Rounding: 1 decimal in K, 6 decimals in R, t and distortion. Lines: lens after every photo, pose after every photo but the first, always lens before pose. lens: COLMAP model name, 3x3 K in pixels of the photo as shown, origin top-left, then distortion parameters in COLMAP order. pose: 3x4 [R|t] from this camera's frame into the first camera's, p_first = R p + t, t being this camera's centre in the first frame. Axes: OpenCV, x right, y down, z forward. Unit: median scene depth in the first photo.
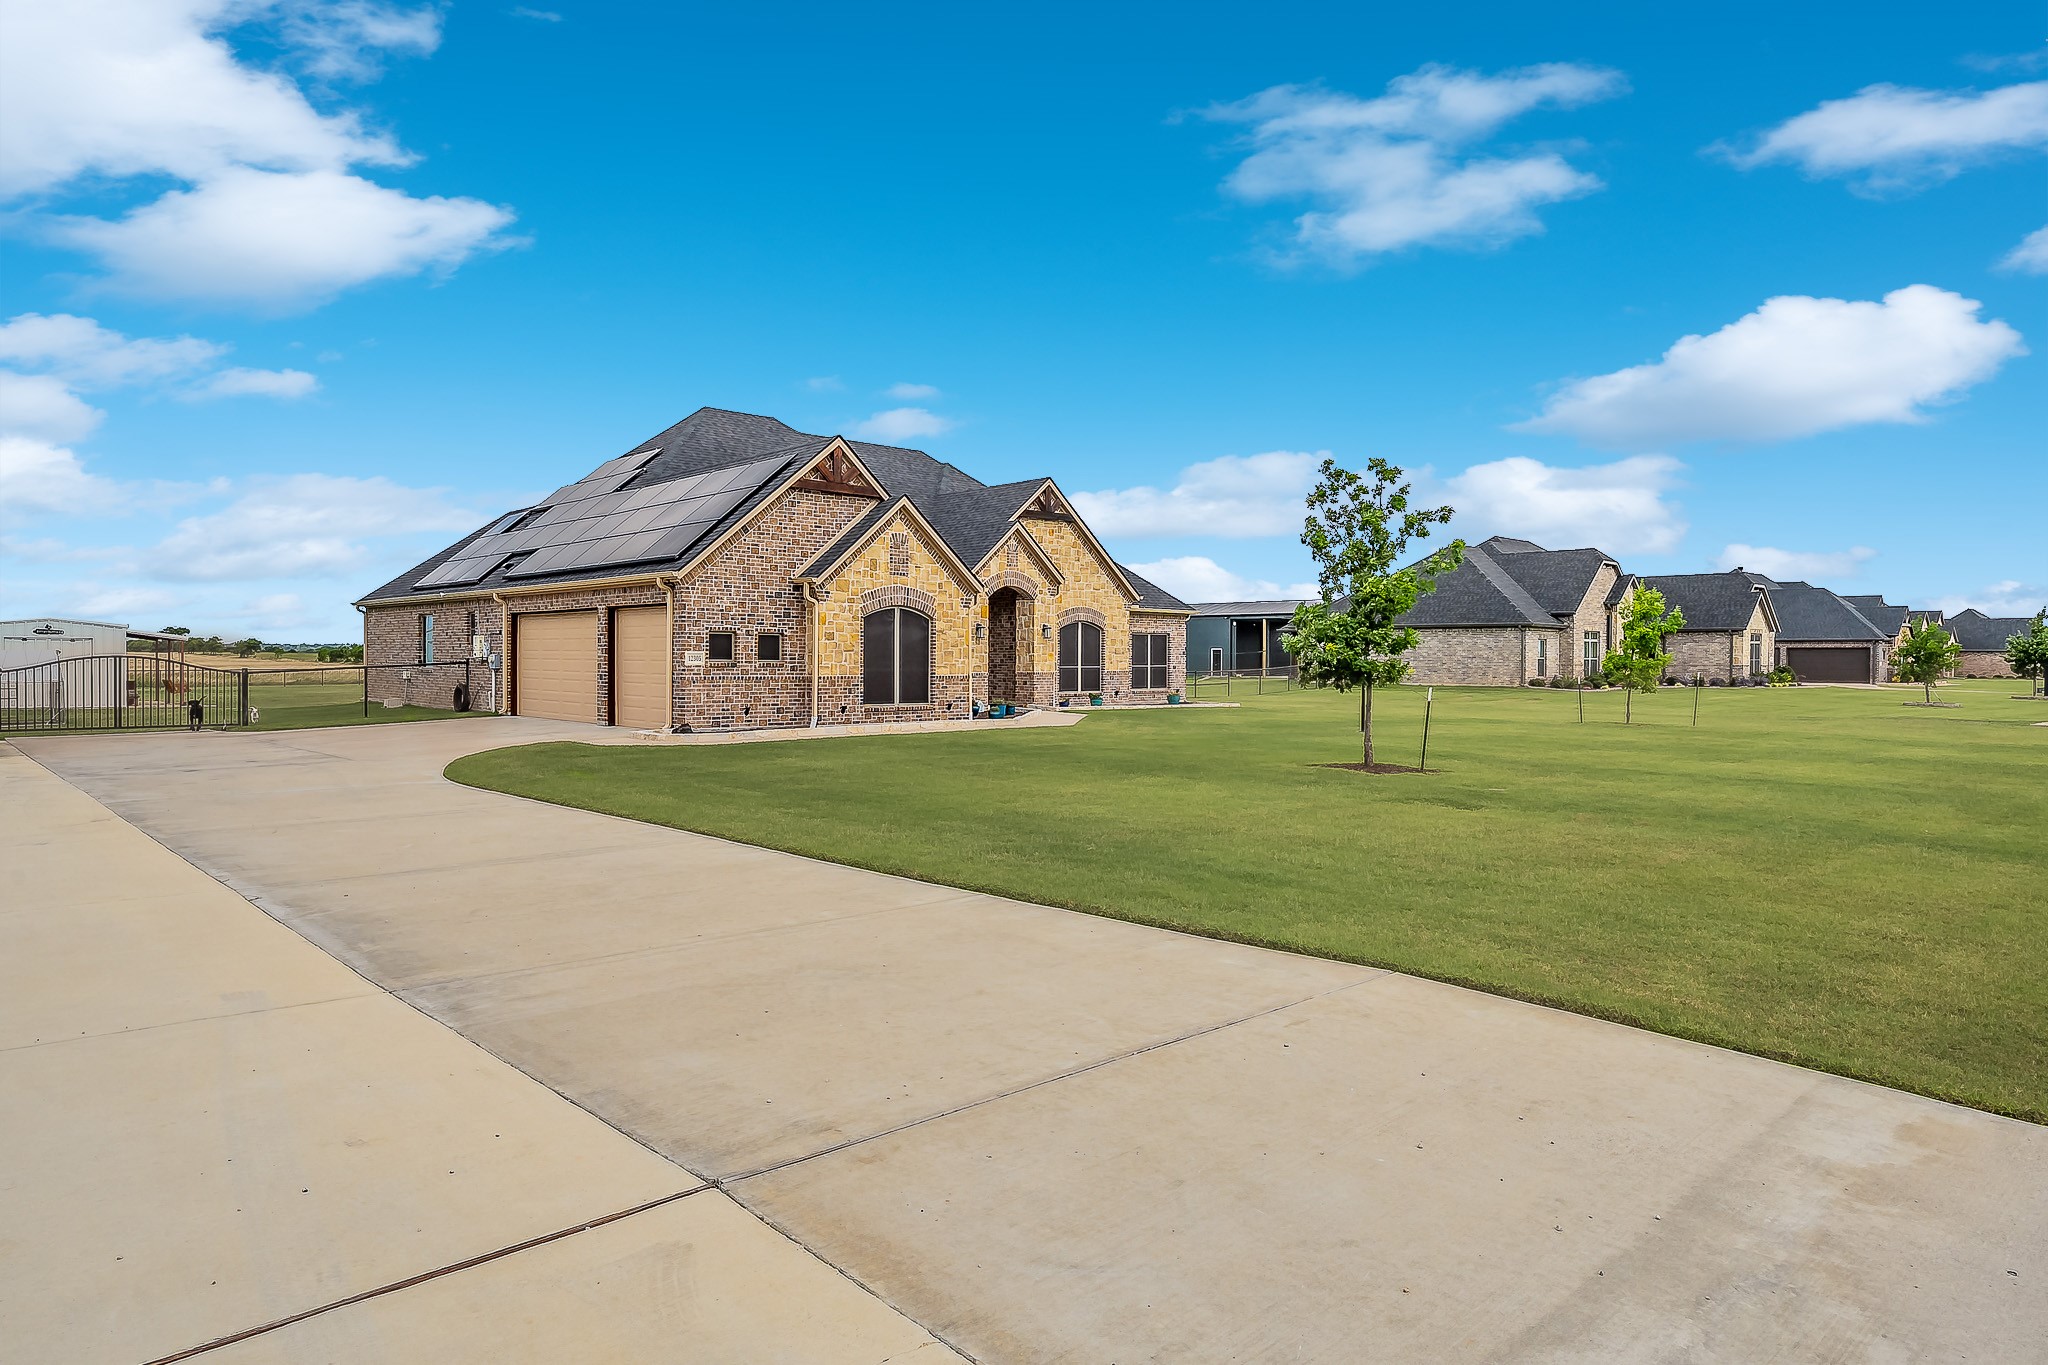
lens RADIAL K [[1226.4, 0, 1024.0], [0, 1226.4, 682.5], [0, 0, 1]] dist [-0.000981, -0.000016]
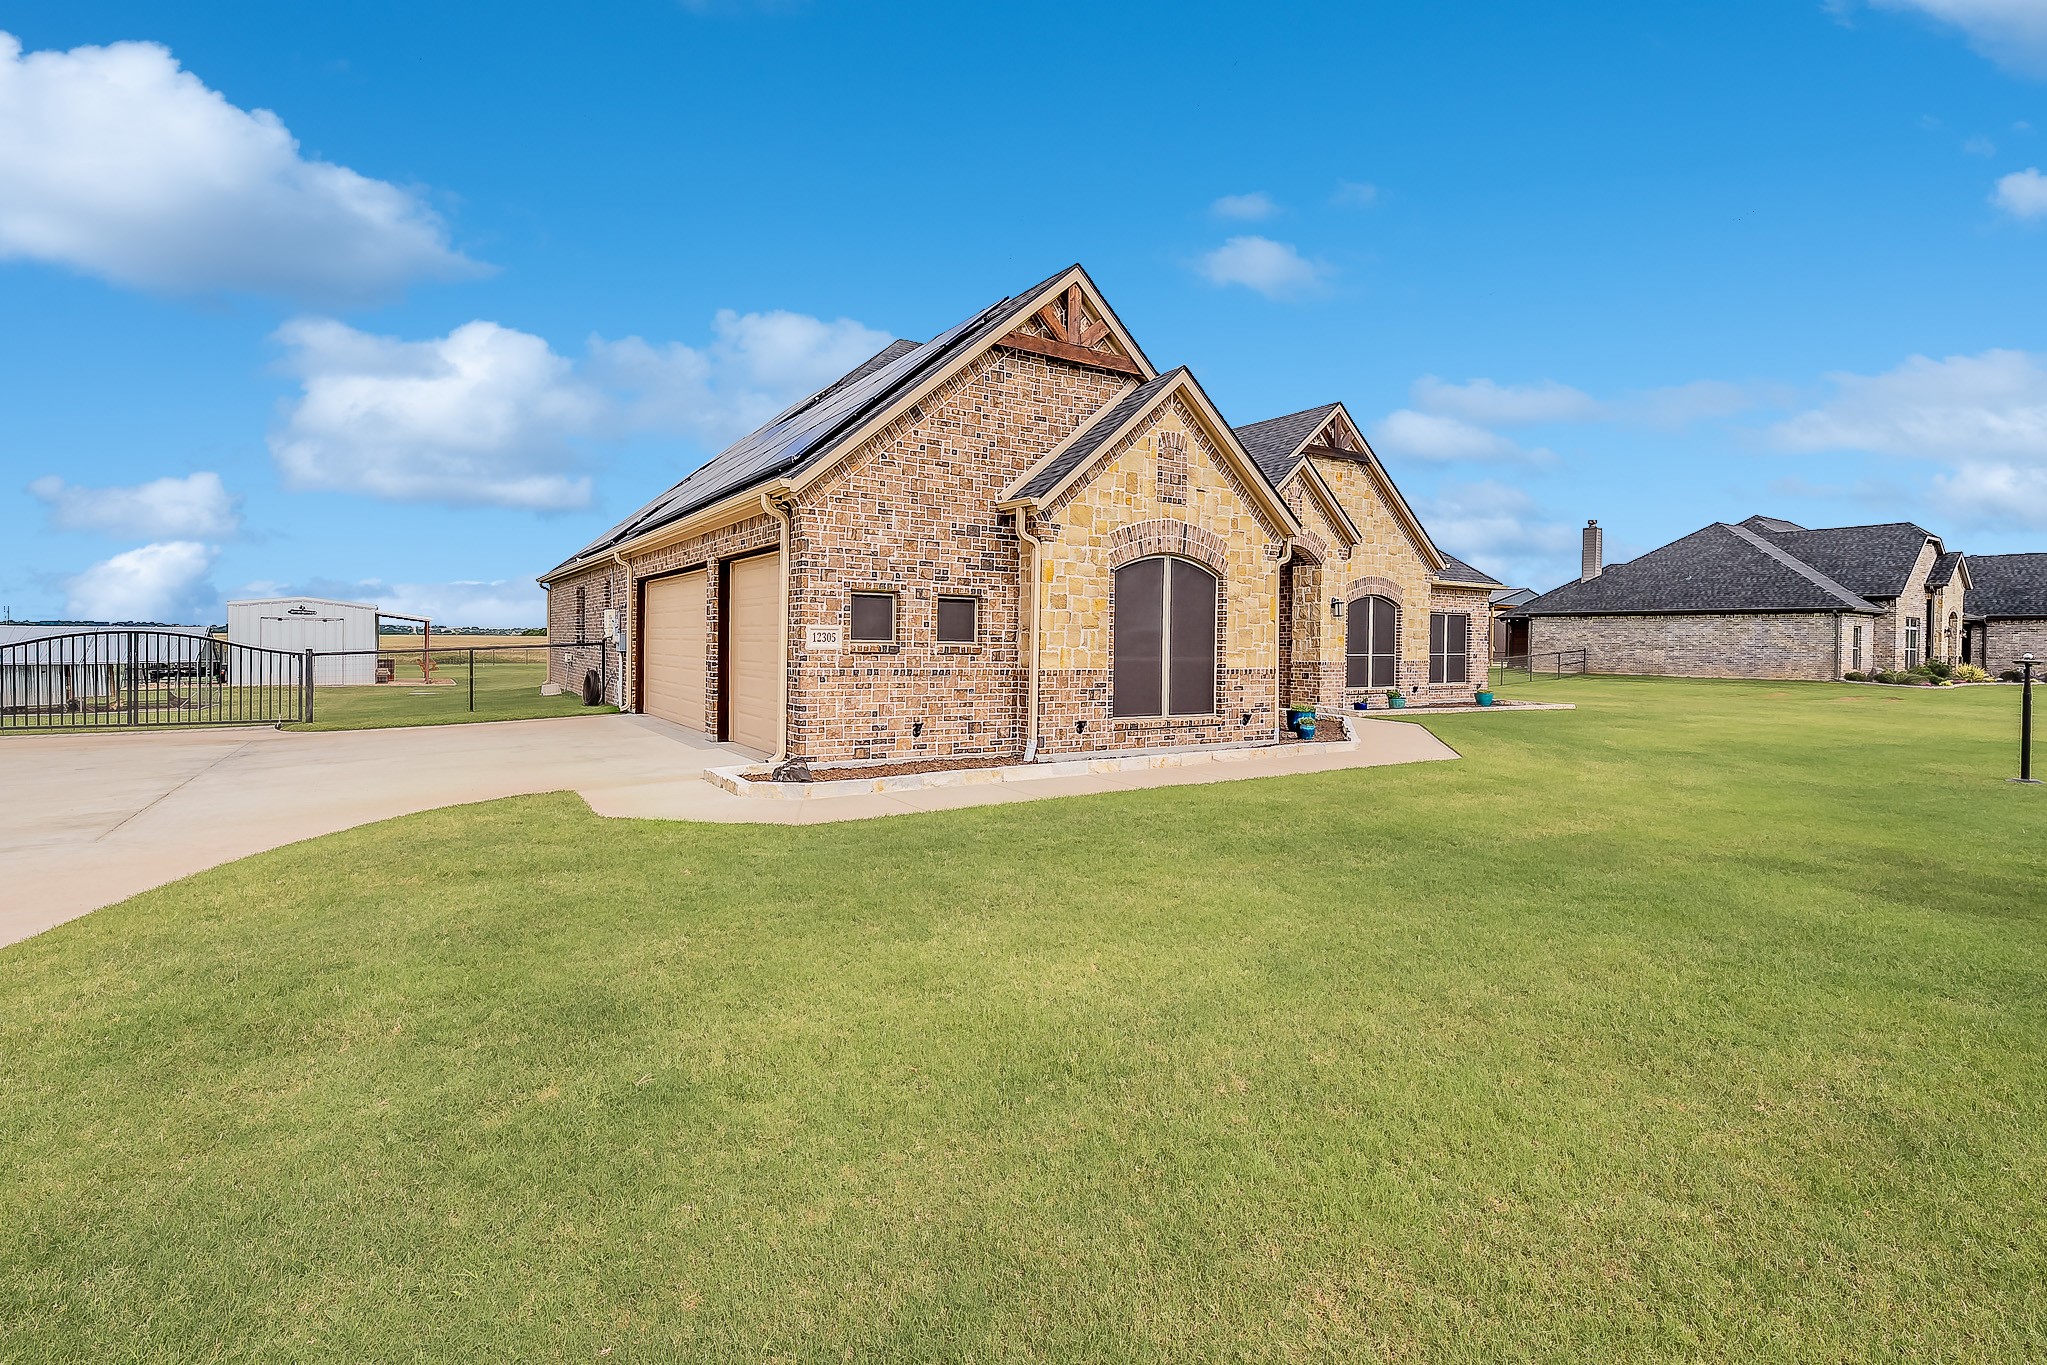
lens RADIAL K [[946.1, 0, 1023.5], [0, 946.1, 682.5], [0, 0, 1]] dist [-0.000811, -0.000142]
pose [[0.985643, 0.013626, -0.168295, -0.093351], [-0.010222, 0.999726, 0.021080, -0.008018], [0.168536, -0.019057, 0.985511, 0.522354]]
